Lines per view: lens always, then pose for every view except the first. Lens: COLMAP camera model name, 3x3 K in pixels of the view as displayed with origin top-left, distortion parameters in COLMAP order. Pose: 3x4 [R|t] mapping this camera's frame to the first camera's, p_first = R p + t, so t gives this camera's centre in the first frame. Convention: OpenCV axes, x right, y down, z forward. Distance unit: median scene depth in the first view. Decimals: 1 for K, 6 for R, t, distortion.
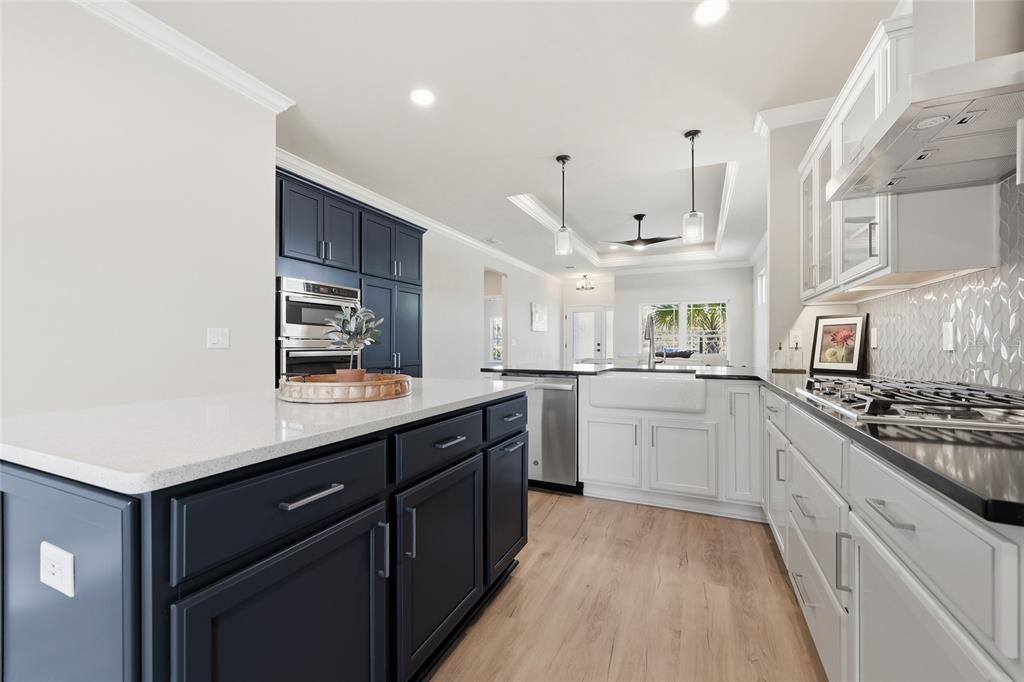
lens RADIAL K [[417.7, 0, 512.9], [0, 417.7, 343.9], [0, 0, 1]] dist [0.000527, -0.000073]
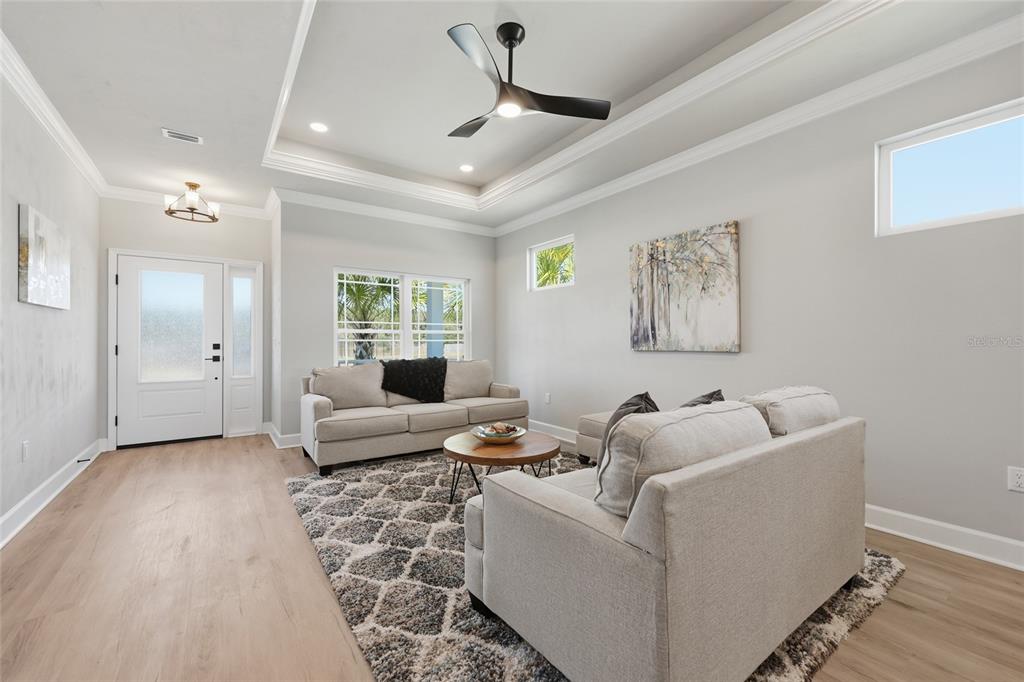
lens RADIAL K [[417.7, 0, 512.0], [0, 417.7, 340.7], [0, 0, 1]] dist [0.000527, -0.000073]
pose [[0.500583, 0.003100, 0.865683, -0.033416], [-0.003903, 0.999992, -0.001323, -0.005582], [-0.865680, -0.002717, 0.500591, 0.512162]]
